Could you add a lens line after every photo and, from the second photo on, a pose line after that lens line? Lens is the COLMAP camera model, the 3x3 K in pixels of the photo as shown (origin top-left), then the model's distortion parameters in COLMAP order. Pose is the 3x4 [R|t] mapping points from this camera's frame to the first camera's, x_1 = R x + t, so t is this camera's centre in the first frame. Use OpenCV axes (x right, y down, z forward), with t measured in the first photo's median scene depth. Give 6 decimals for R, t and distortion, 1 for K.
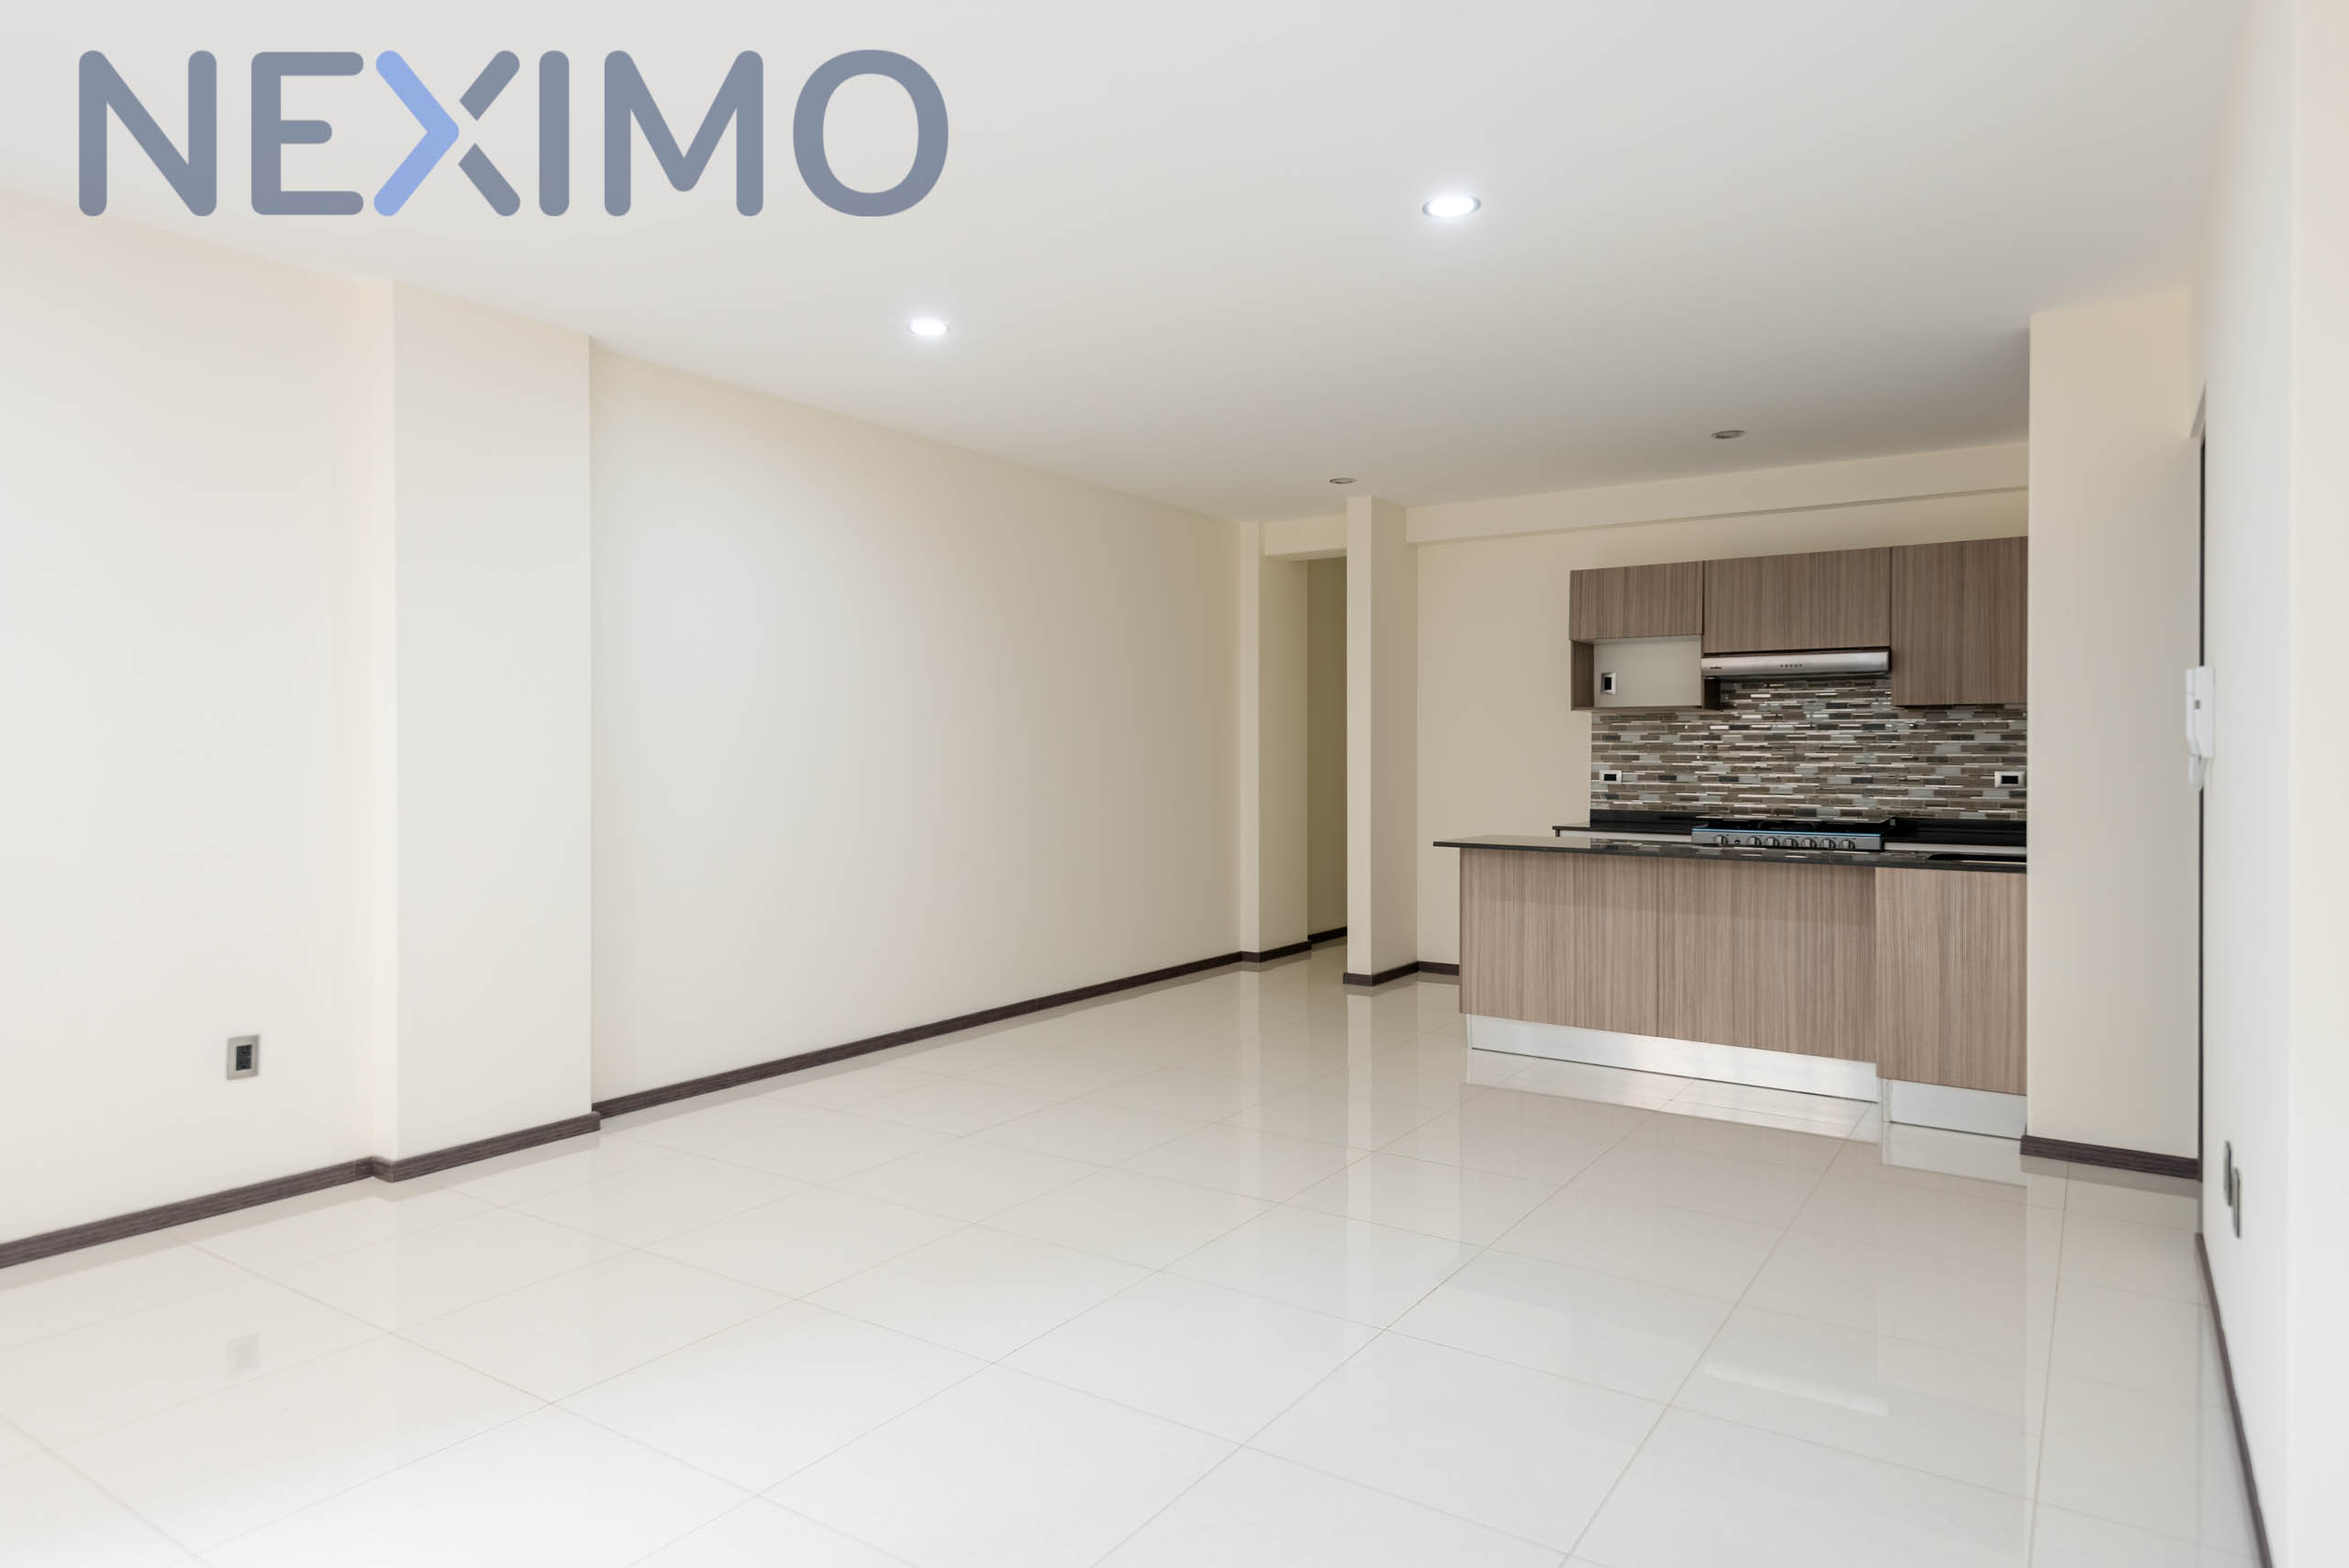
lens RADIAL K [[1372.4, 0, 1173.8], [0, 1372.4, 765.0], [0, 0, 1]] dist [0.020858, -0.001049]
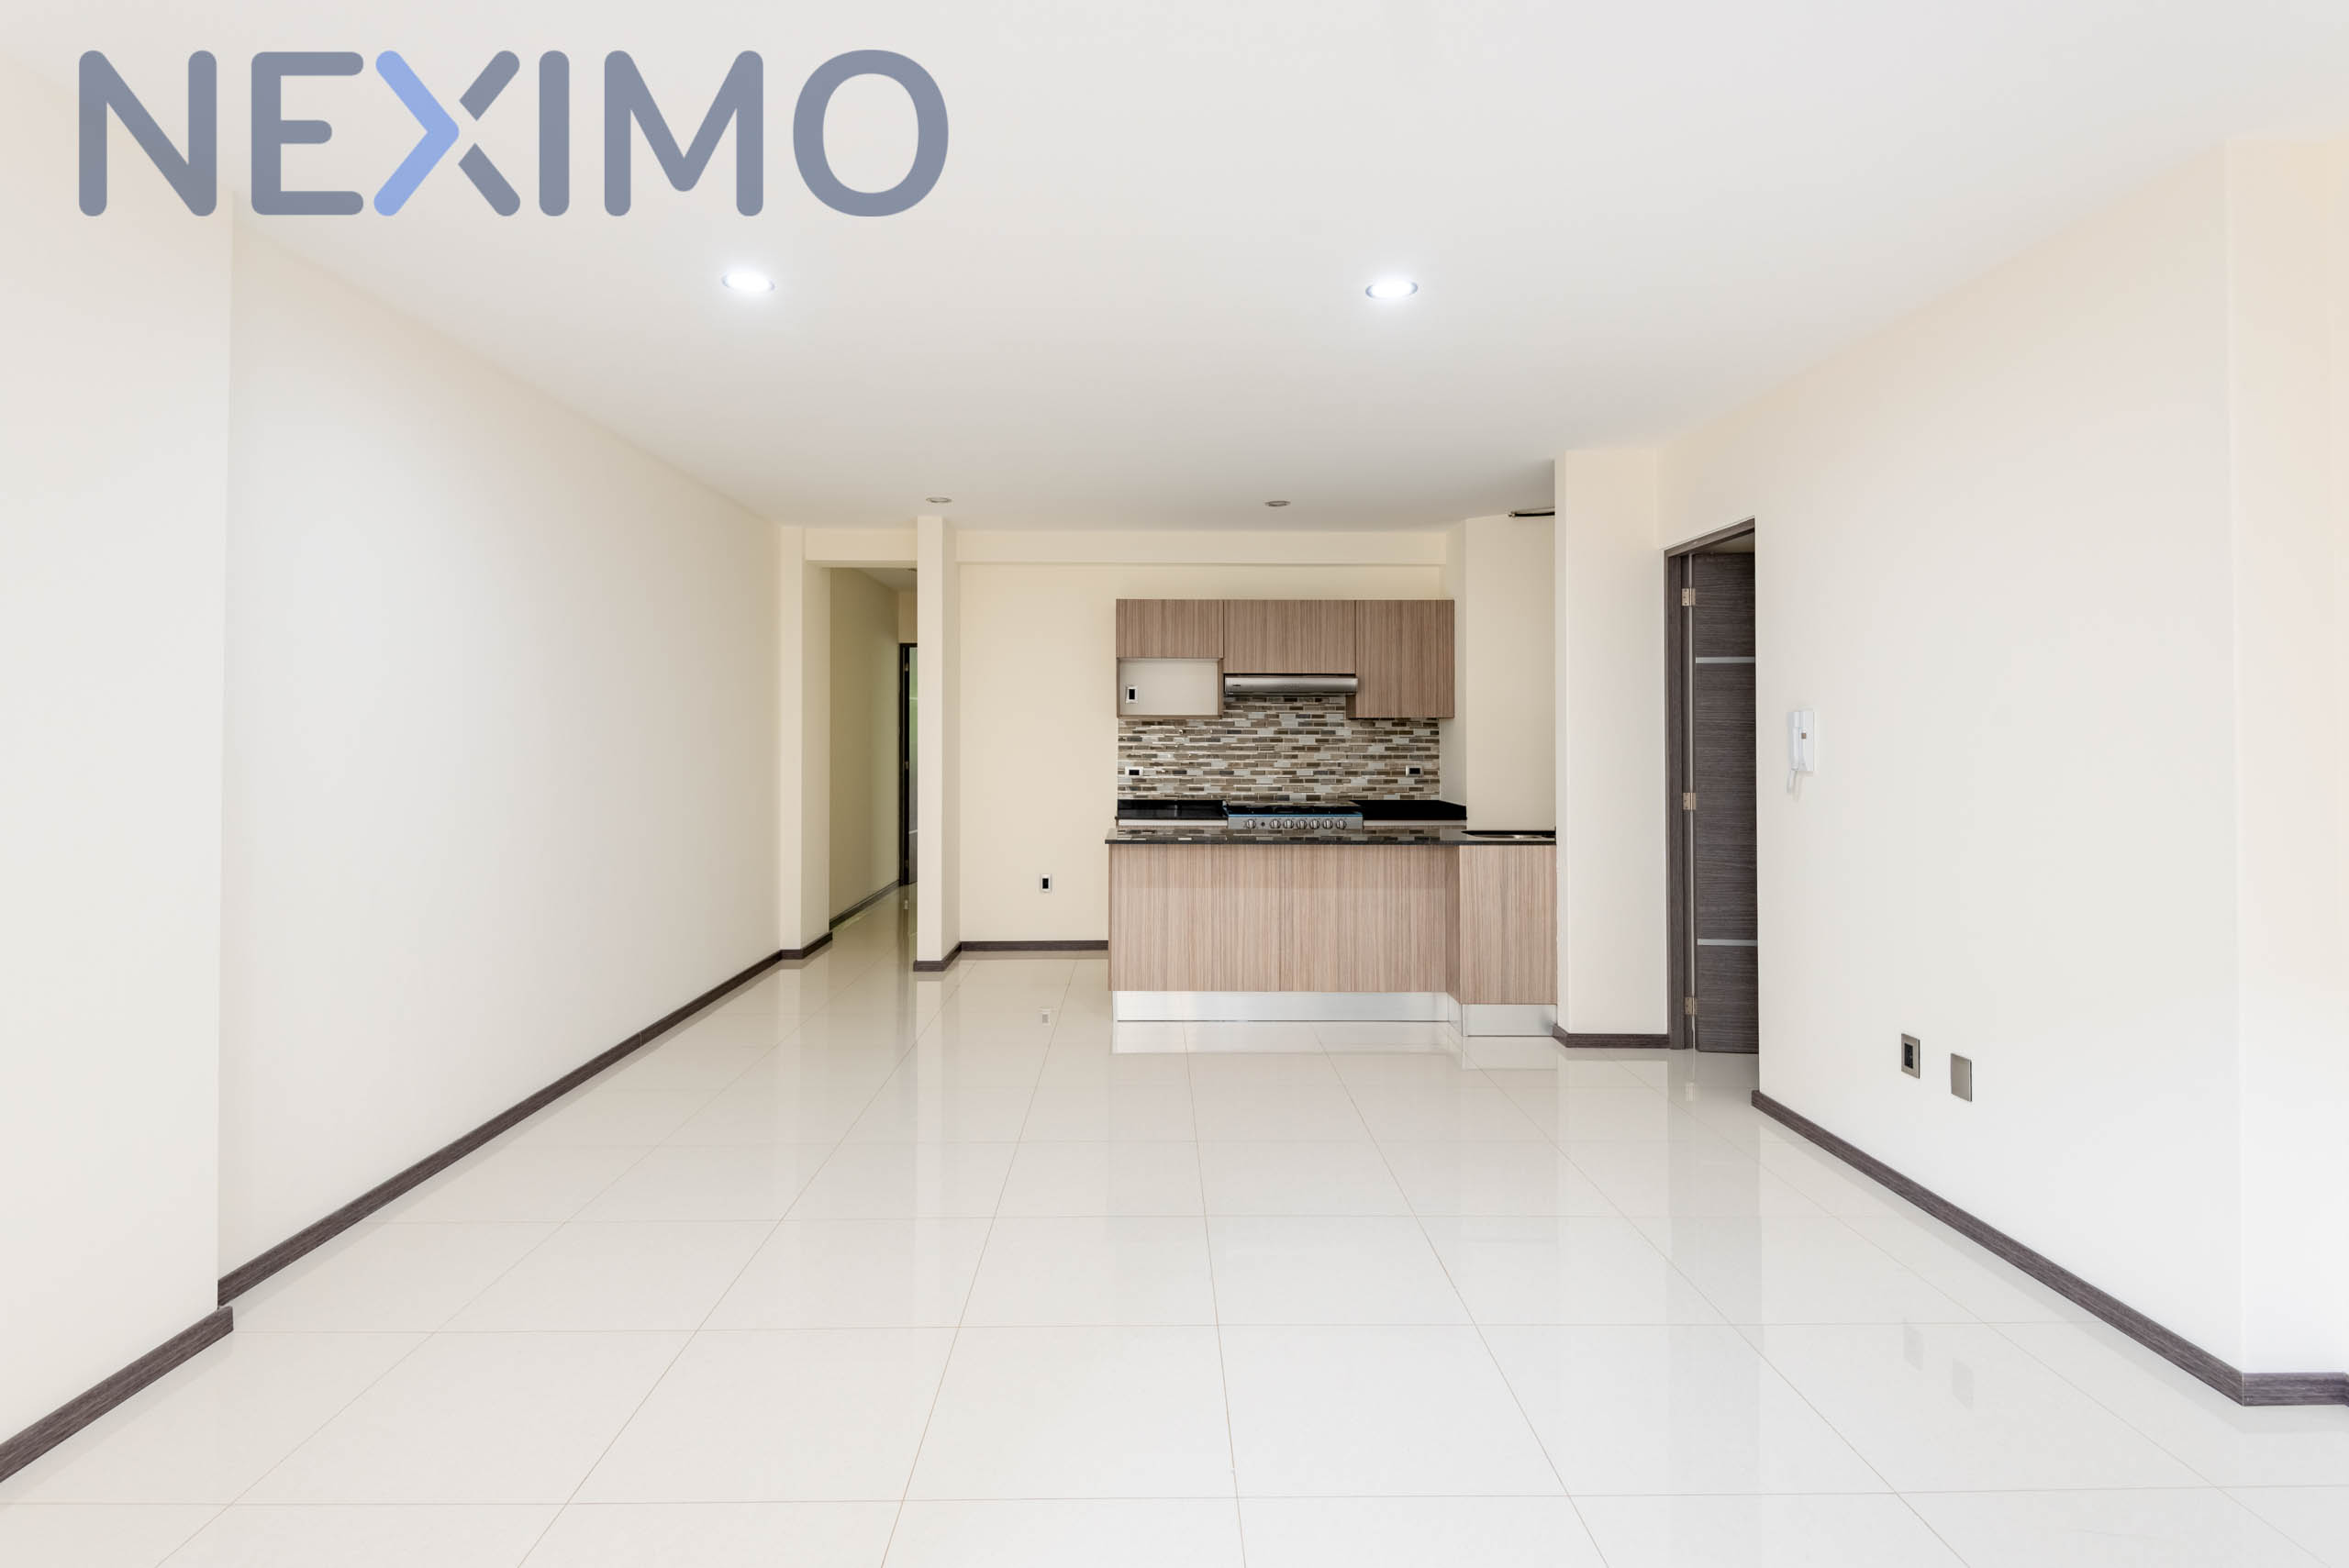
lens RADIAL K [[1139.2, 0, 1205.7], [0, 1139.2, 714.4], [0, 0, 1]] dist [-0.002273, -0.003844]
pose [[0.820137, 0.012528, 0.572030, -0.238762], [0.004057, 0.999608, -0.027709, -0.016557], [-0.572153, 0.025045, 0.819765, 0.178322]]
